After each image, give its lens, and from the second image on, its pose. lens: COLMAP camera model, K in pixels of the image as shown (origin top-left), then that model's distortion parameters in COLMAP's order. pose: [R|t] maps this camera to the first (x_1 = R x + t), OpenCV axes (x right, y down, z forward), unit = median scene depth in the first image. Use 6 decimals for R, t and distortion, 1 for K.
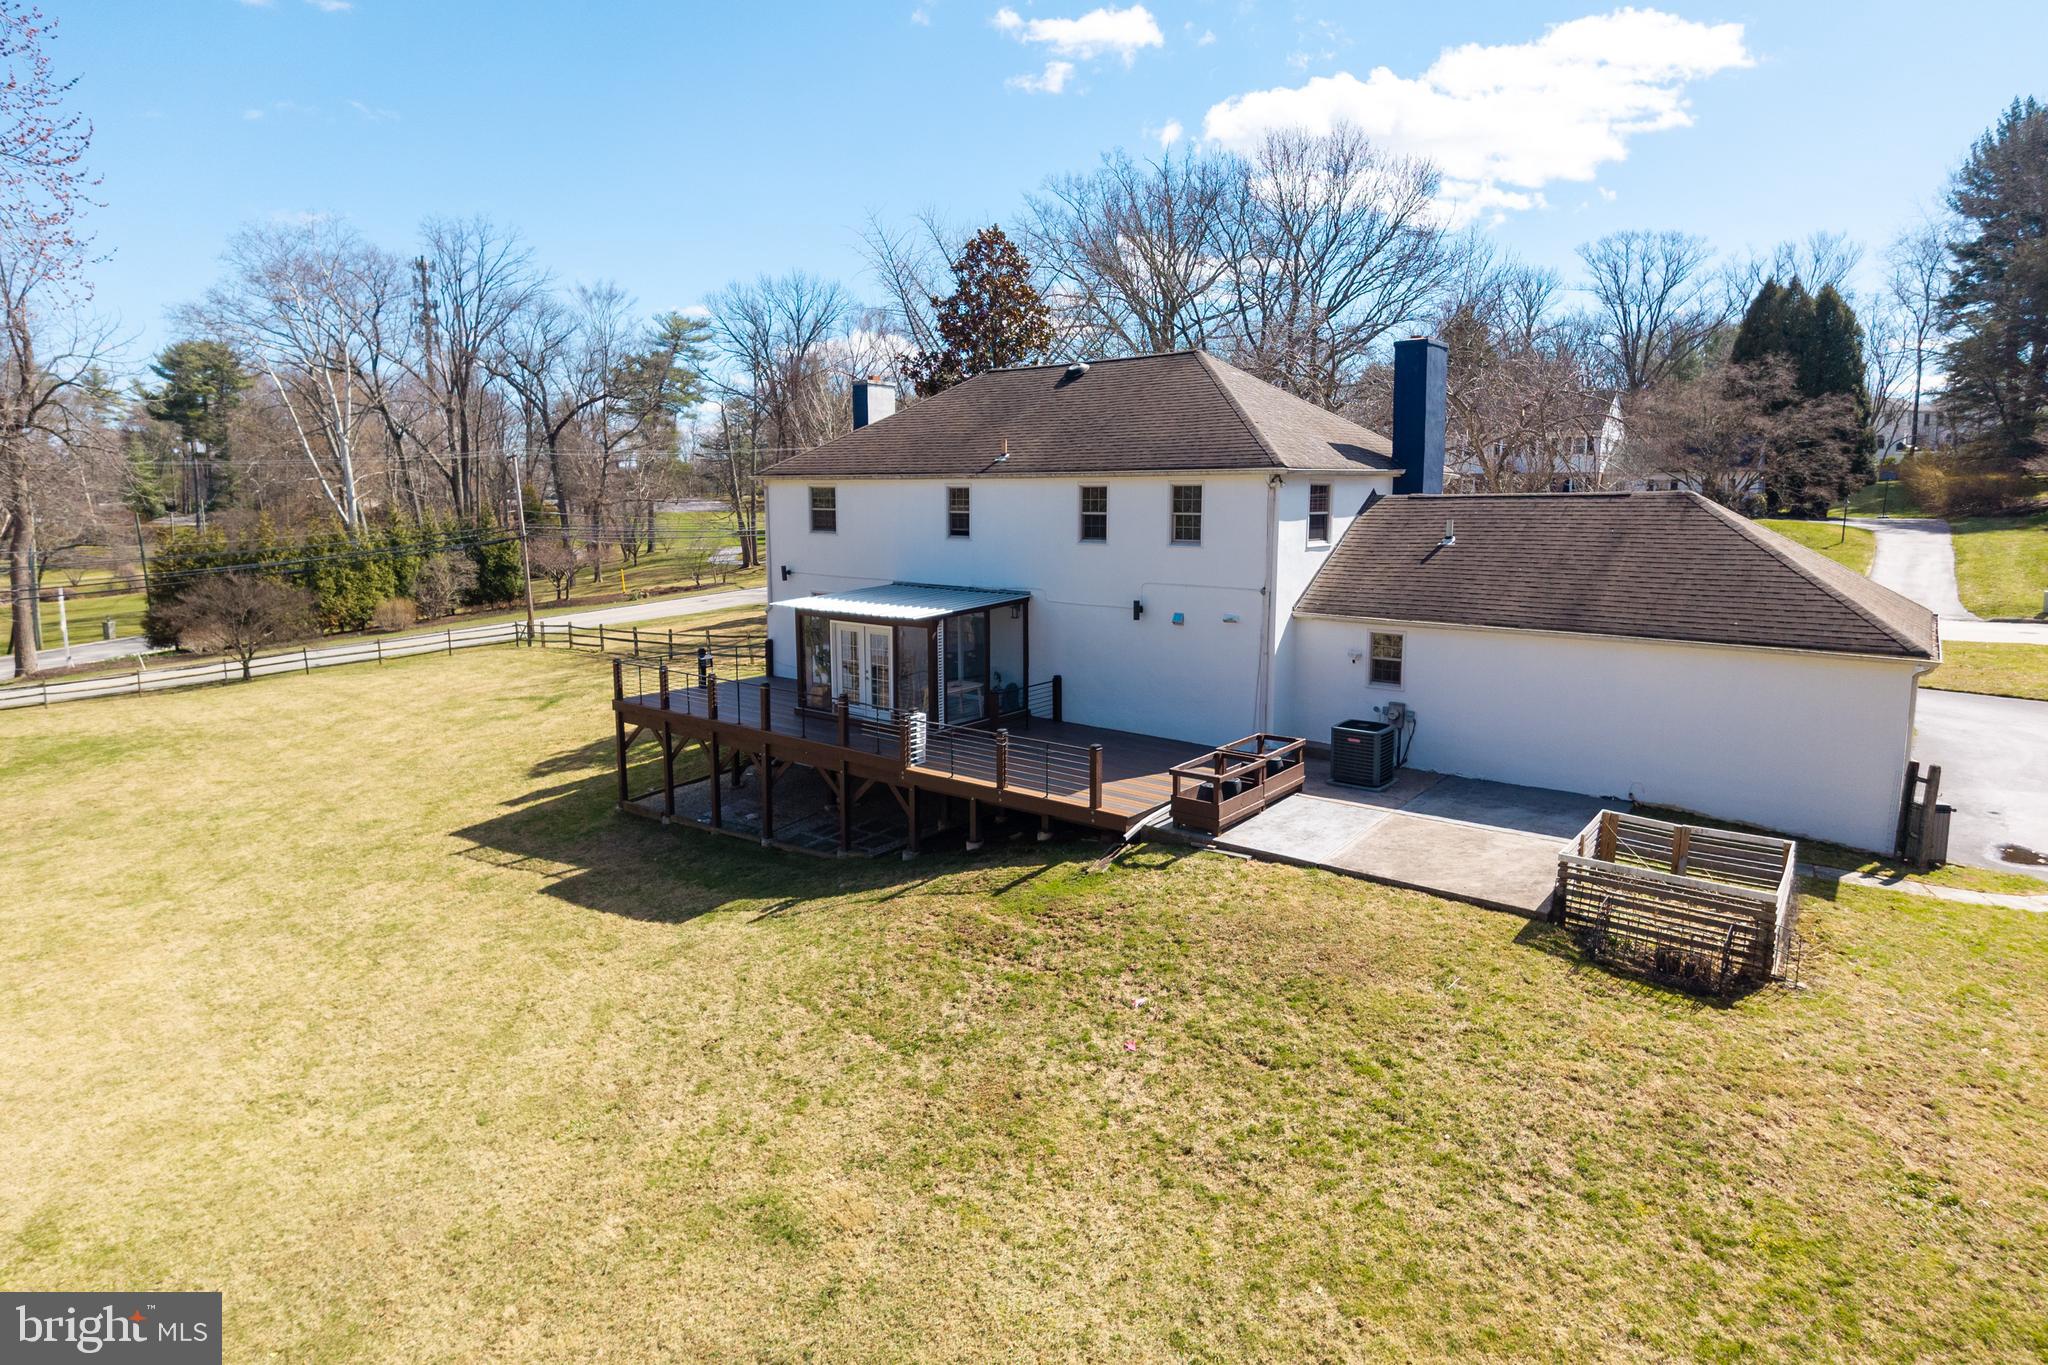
lens RADIAL K [[1118.8, 0, 1003.6], [0, 1118.8, 692.7], [0, 0, 1]] dist [0.000177, -0.002809]
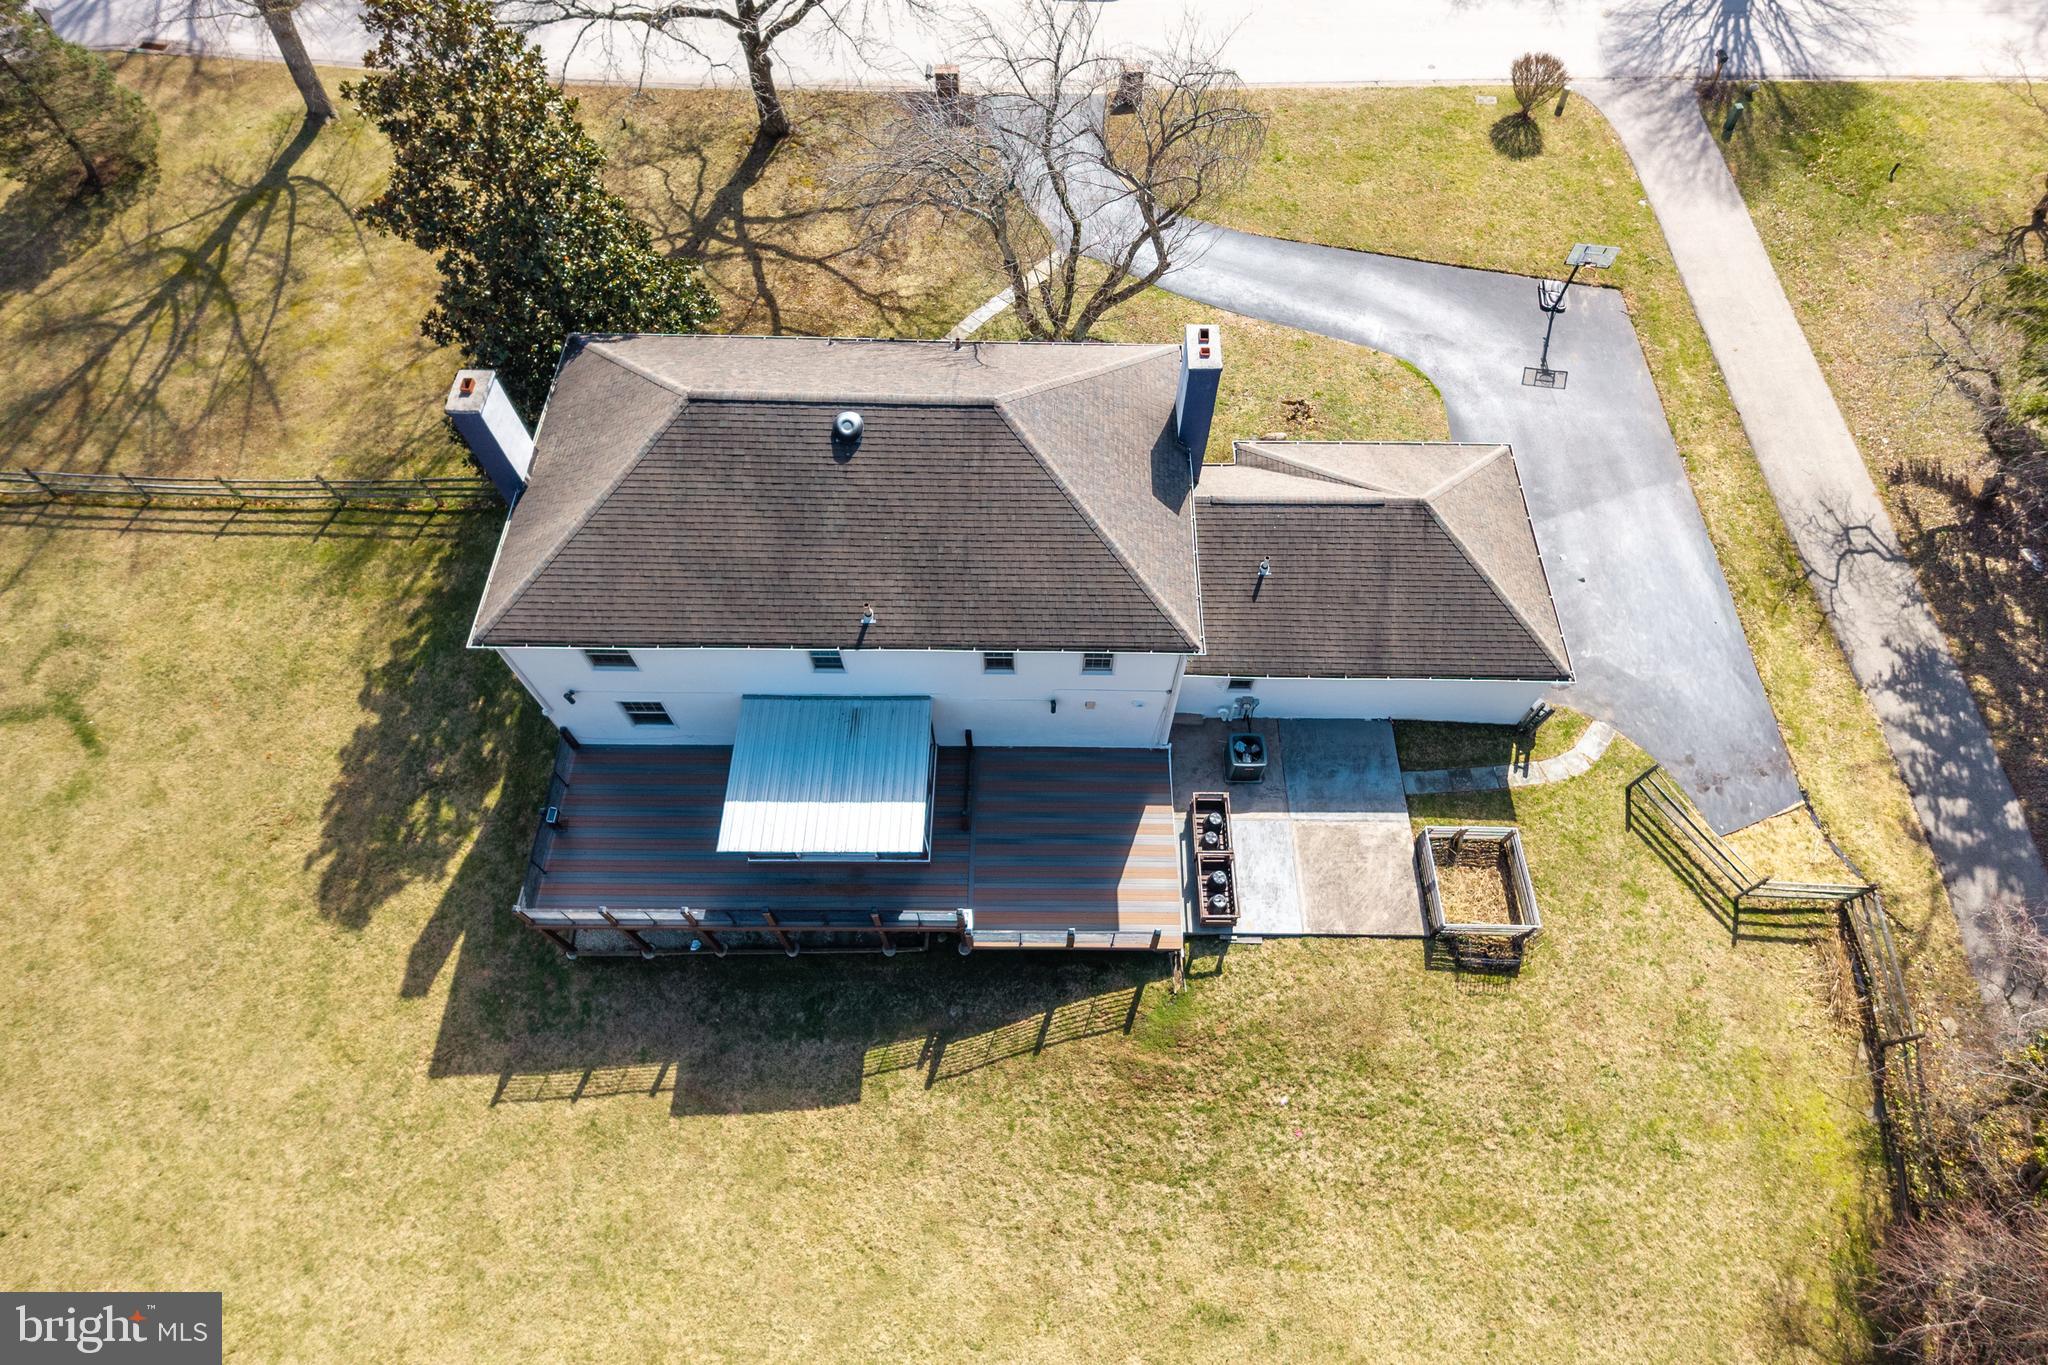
lens RADIAL K [[1118.8, 0, 1043.2], [0, 1118.8, 668.1], [0, 0, 1]] dist [0.000177, -0.002809]
pose [[0.772575, -0.546846, 0.322625, -0.429230], [0.099759, 0.606370, 0.788900, -1.814437], [-0.627037, -0.577300, 0.523020, 0.747535]]
